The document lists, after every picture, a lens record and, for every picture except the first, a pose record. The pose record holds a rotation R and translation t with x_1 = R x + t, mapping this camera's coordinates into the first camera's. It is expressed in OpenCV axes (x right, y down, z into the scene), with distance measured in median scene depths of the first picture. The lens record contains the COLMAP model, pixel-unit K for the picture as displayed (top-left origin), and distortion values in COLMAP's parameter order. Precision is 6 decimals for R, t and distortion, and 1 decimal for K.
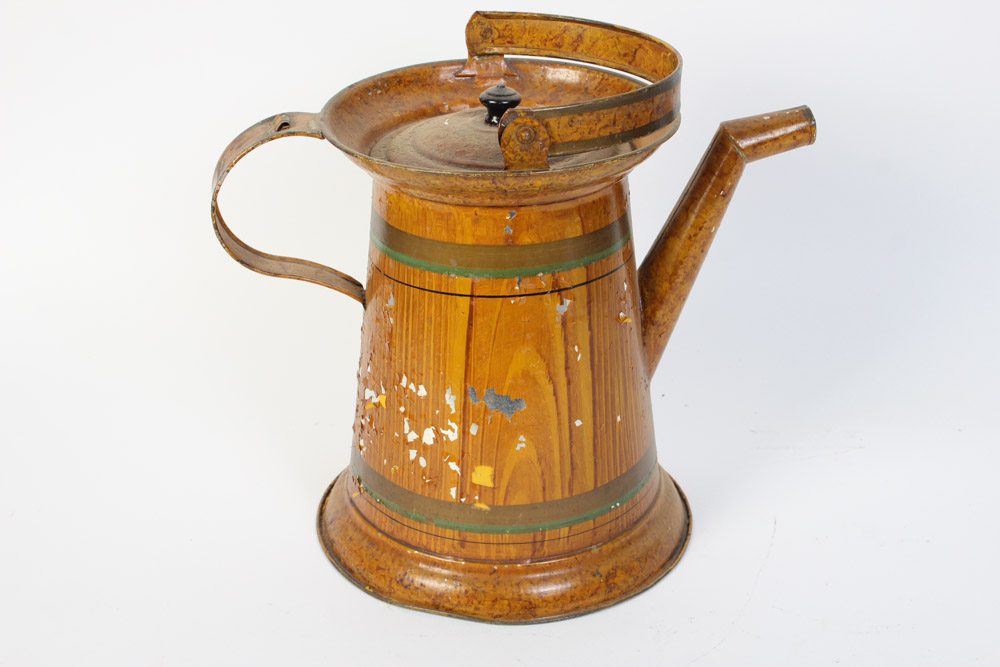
lens RADIAL K [[1050.7, 0, 500.0], [0, 1050.7, 333.5], [0, 0, 1]] dist [0.007935, 0.004499]
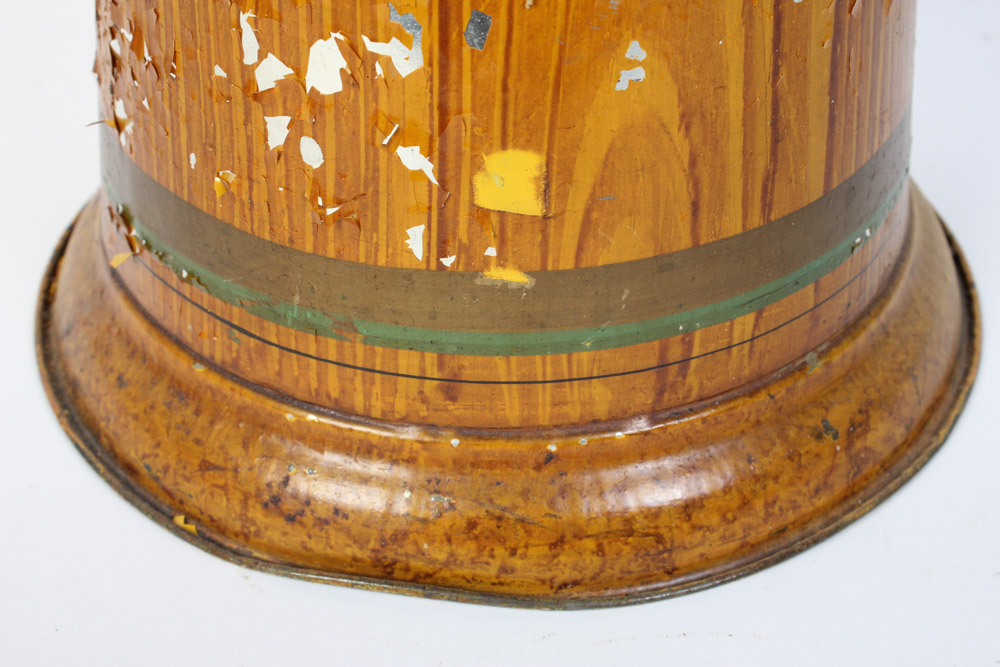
lens RADIAL K [[1952.3, 0, 500.0], [0, 1952.3, 333.5], [0, 0, 1]] dist [-0.041542, -0.027862]
pose [[0.996522, -0.075903, 0.034386, -0.040292], [0.066594, 0.973470, 0.218911, 0.049598], [-0.050090, -0.215859, 0.975139, 0.404841]]
